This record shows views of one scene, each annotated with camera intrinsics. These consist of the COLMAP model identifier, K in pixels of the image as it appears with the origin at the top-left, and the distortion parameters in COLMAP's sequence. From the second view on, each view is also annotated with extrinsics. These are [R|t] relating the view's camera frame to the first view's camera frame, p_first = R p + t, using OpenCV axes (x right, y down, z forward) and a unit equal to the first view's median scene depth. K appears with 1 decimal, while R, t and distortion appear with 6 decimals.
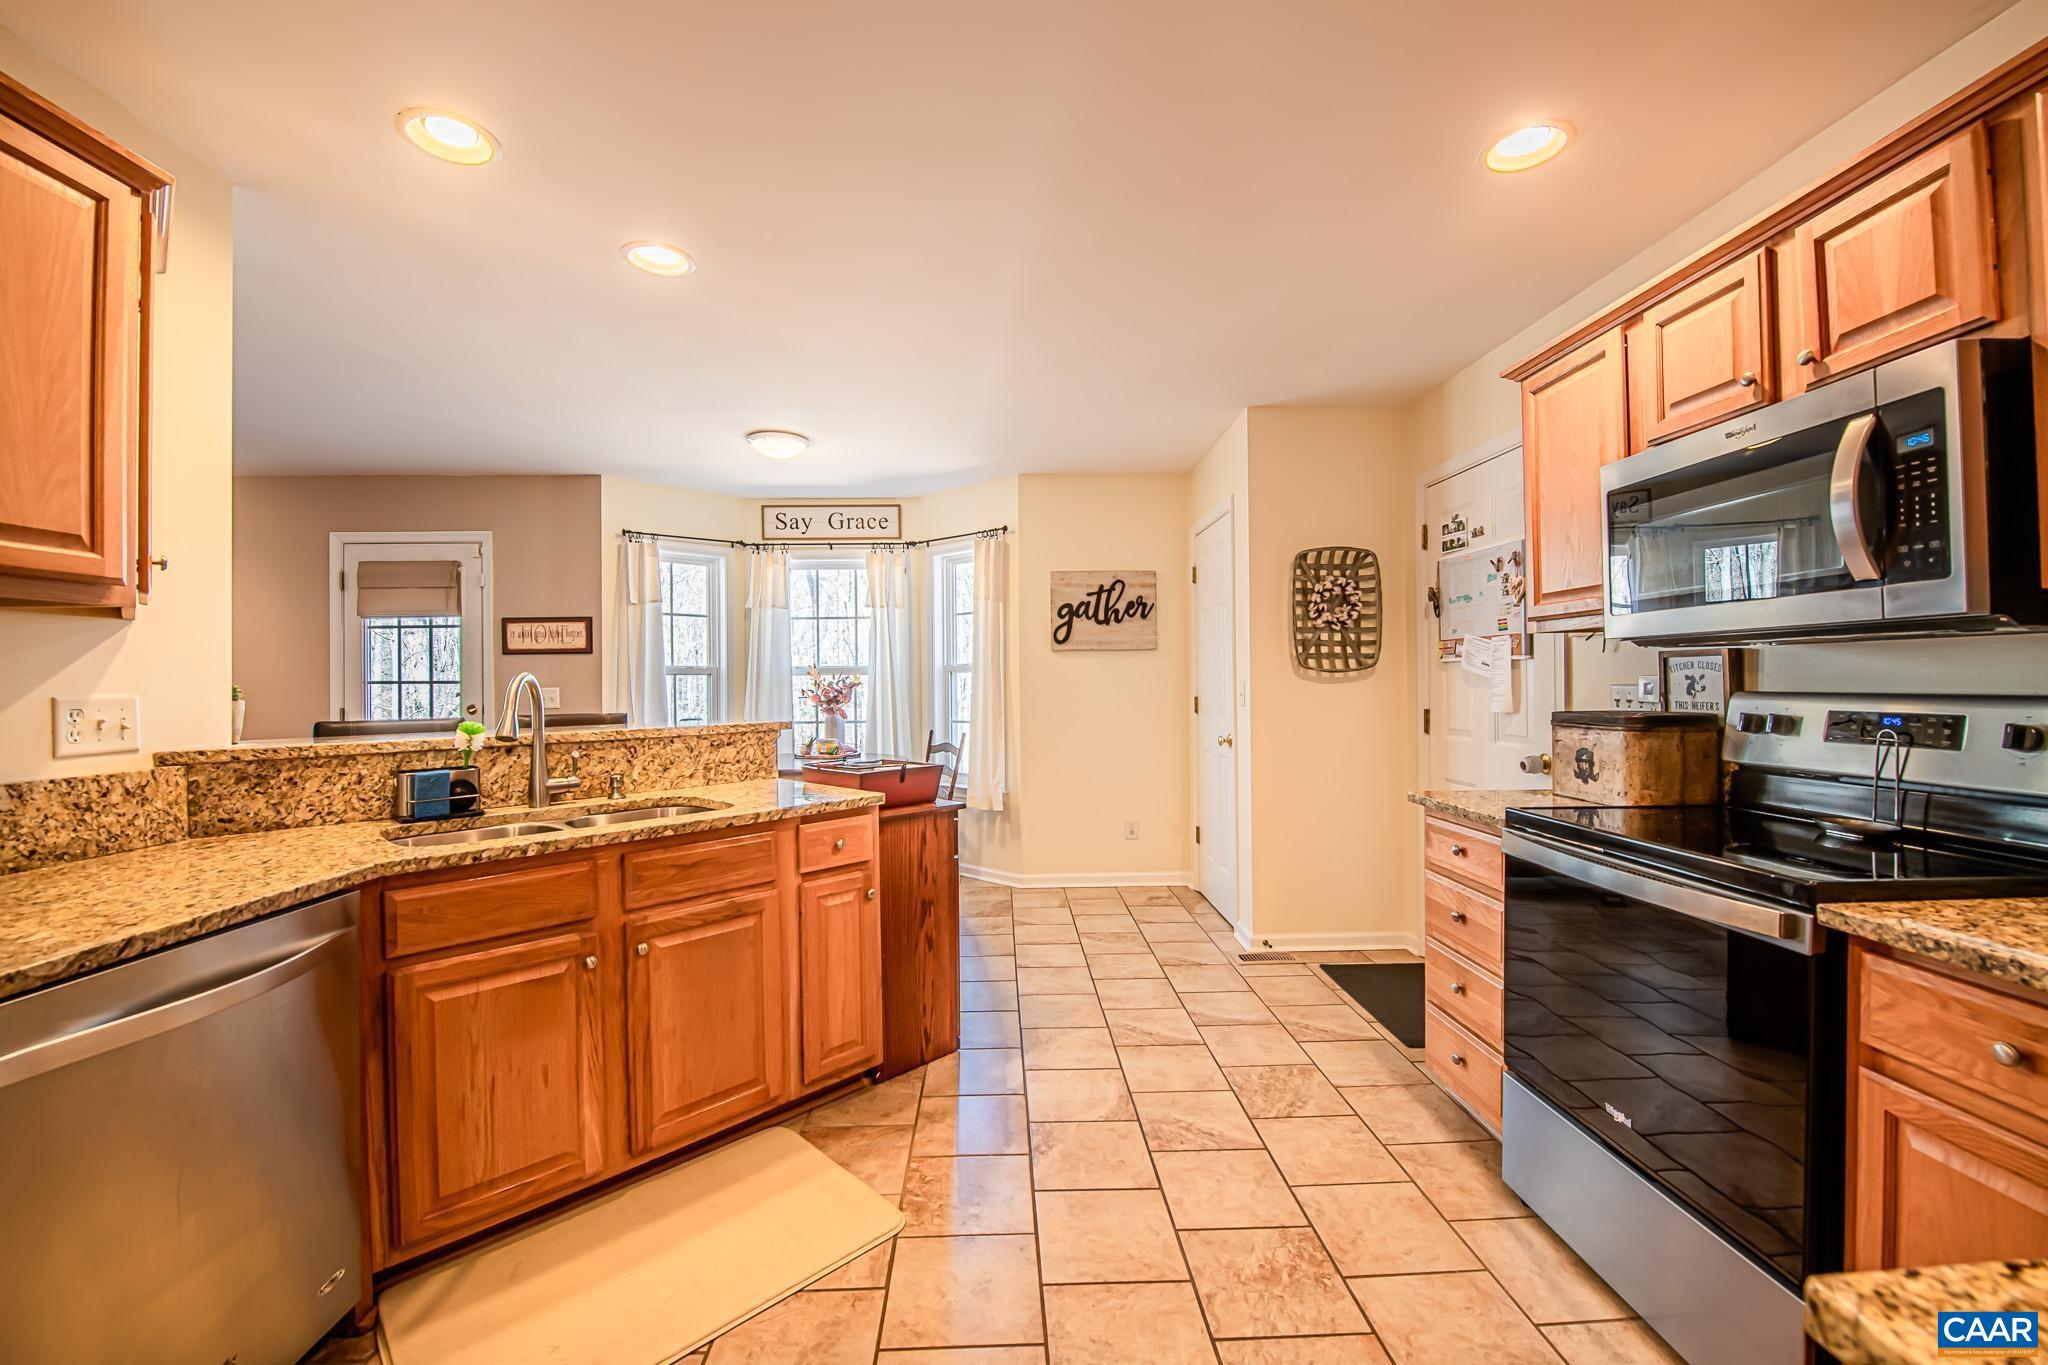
lens RADIAL K [[826.7, 0, 1024.0], [0, 826.7, 682.5], [0, 0, 1]] dist [-0.015116, -0.000520]
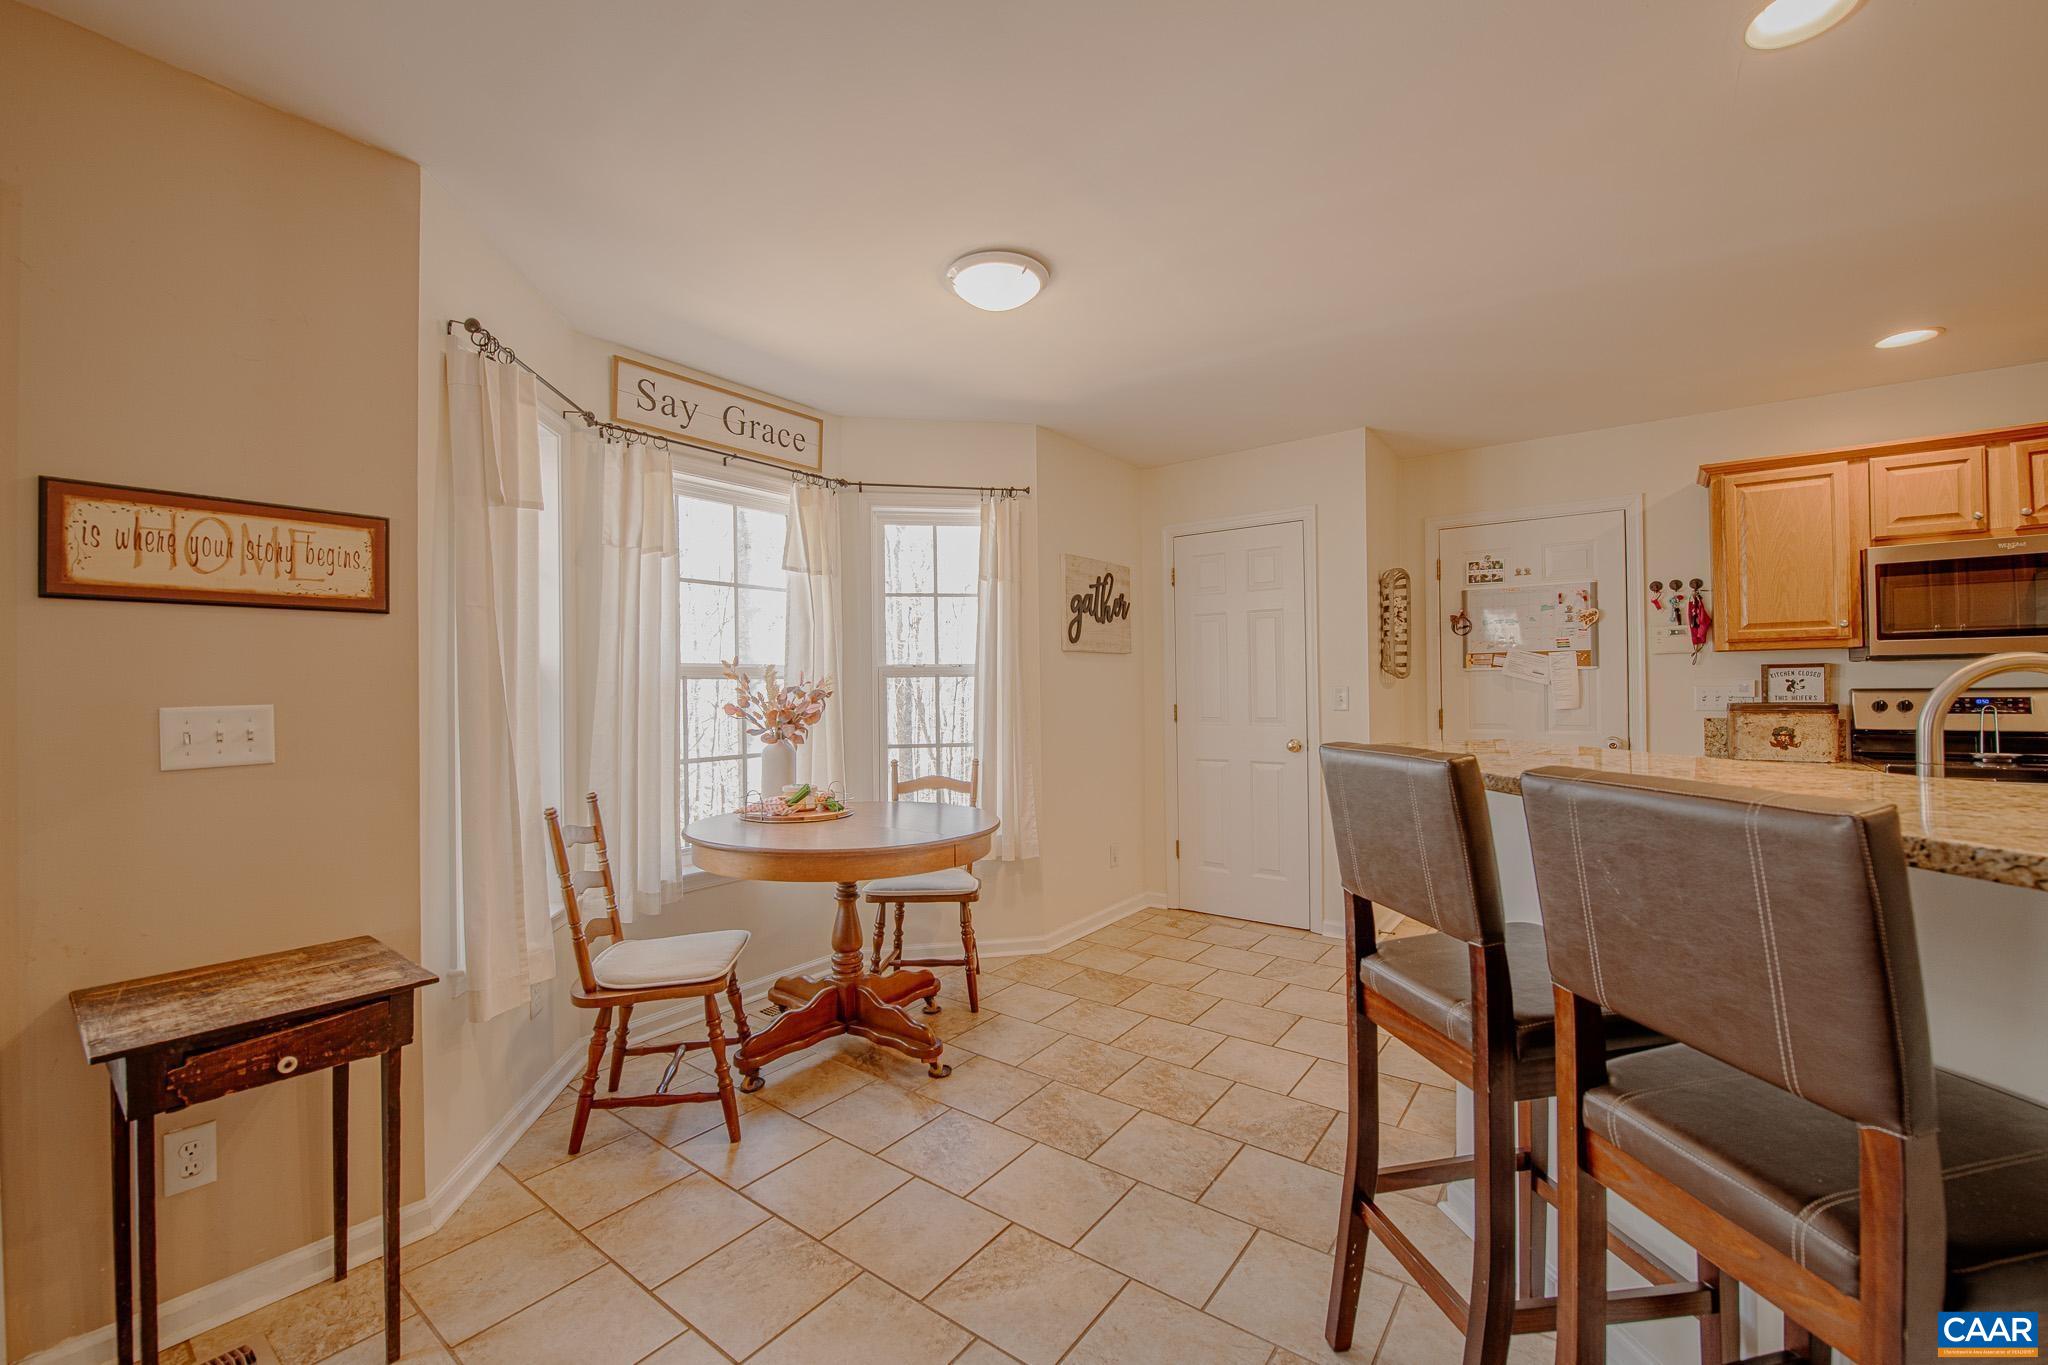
lens RADIAL K [[826.7, 0, 1024.0], [0, 826.7, 682.5], [0, 0, 1]] dist [-0.015116, -0.000520]
pose [[0.623837, 0.006369, 0.781529, -0.641103], [0.007496, 0.999872, -0.014132, 0.004021], [-0.781519, 0.014675, 0.623709, 0.535939]]
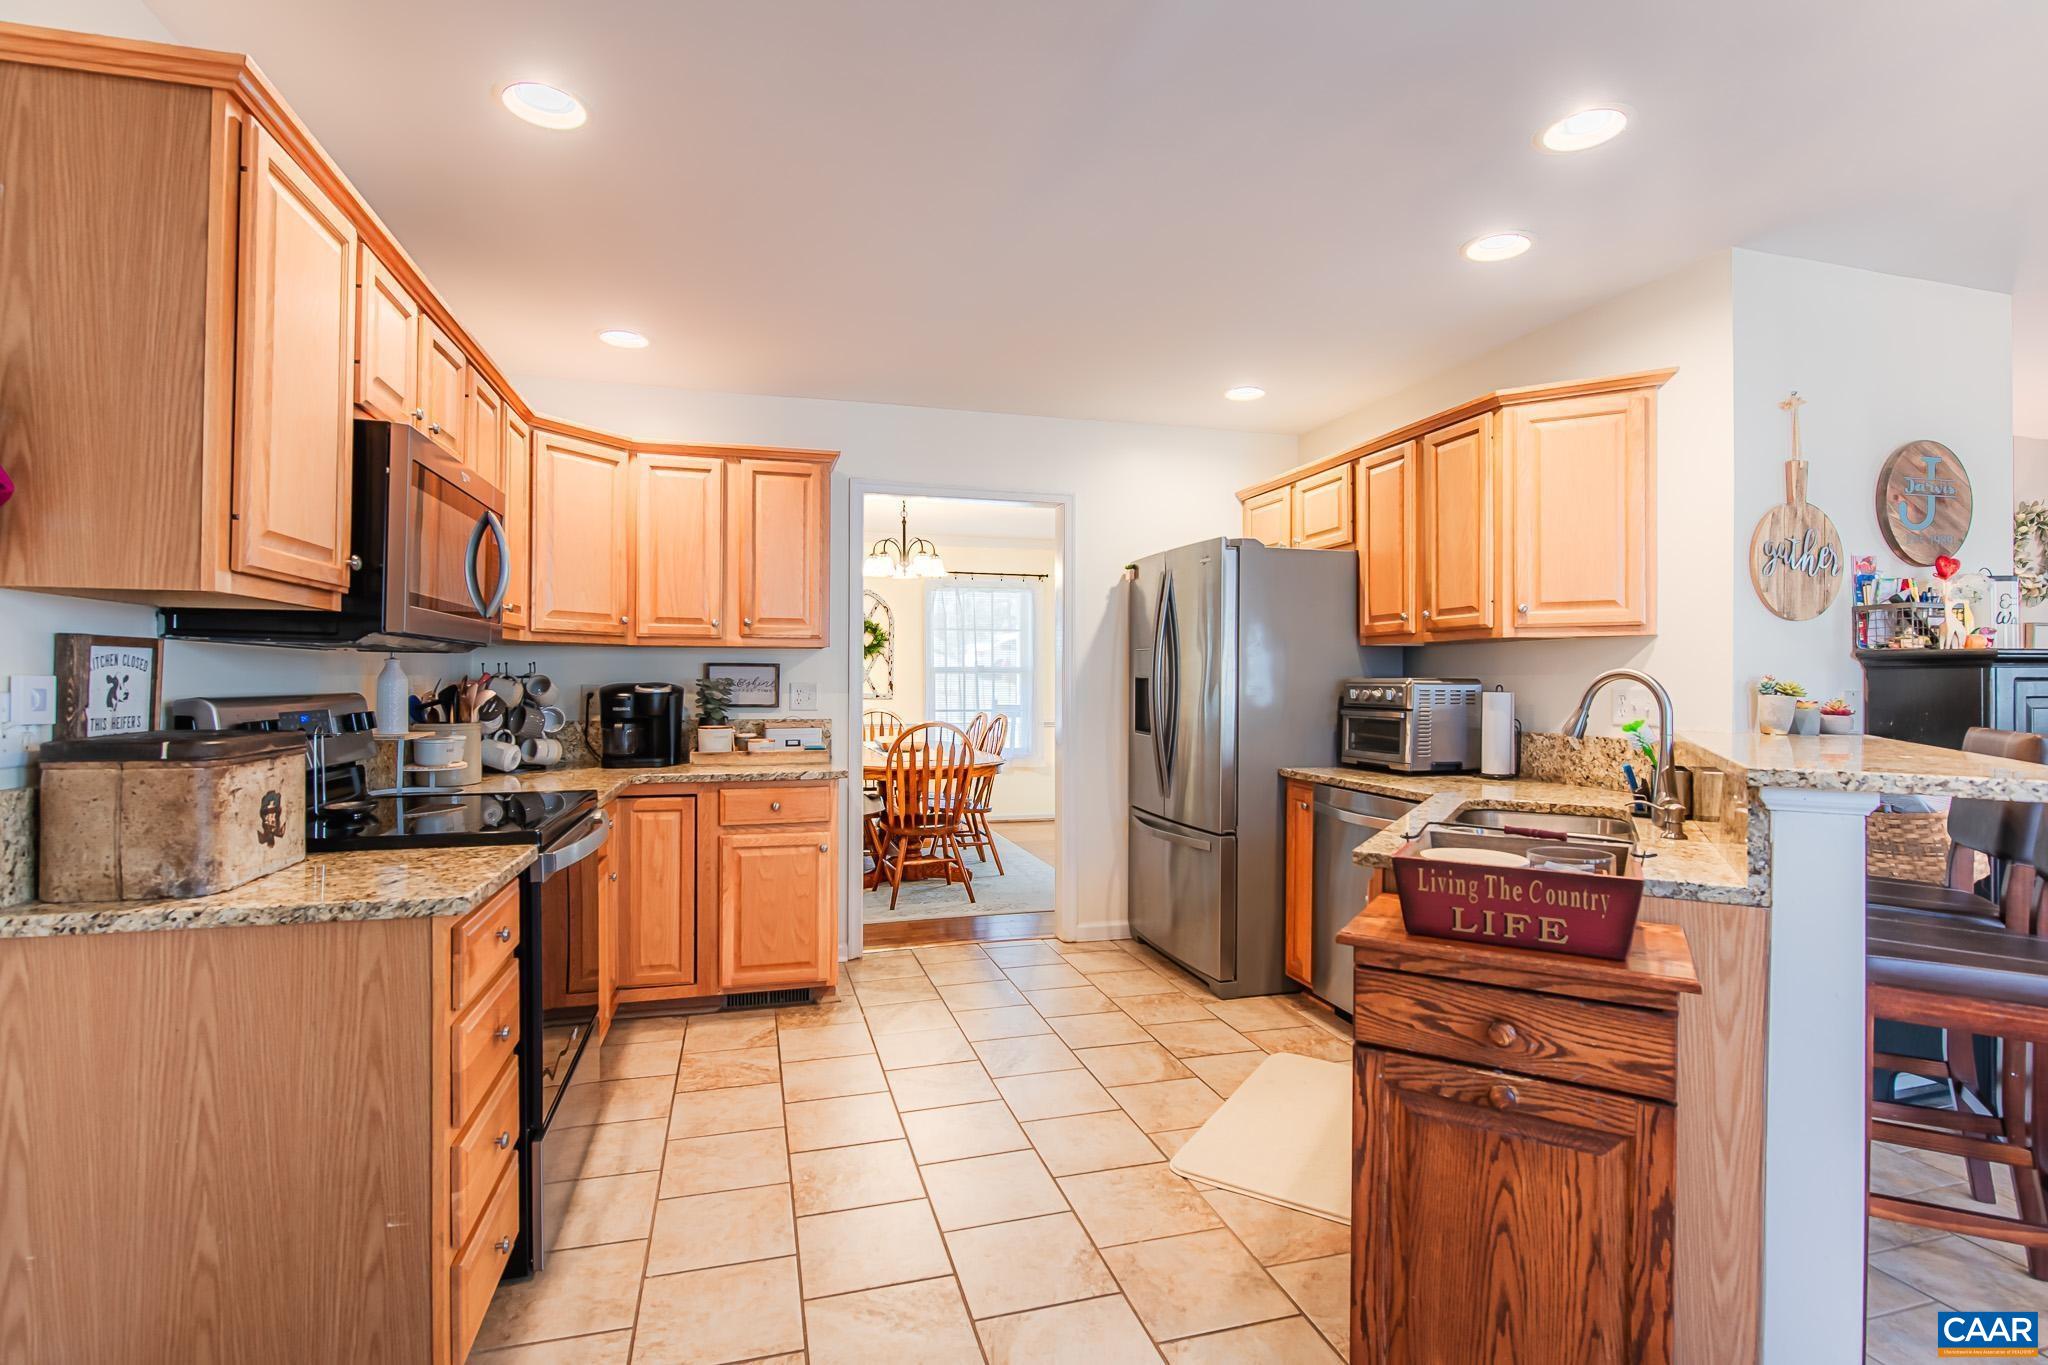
lens RADIAL K [[970.8, 0, 1024.0], [0, 970.8, 682.5], [0, 0, 1]] dist [-0.000465, -0.000218]
pose [[-0.970273, 0.005013, -0.241961, 0.140120], [0.004012, 0.999981, 0.004629, -0.001930], [0.241980, 0.003521, -0.970275, 0.862305]]
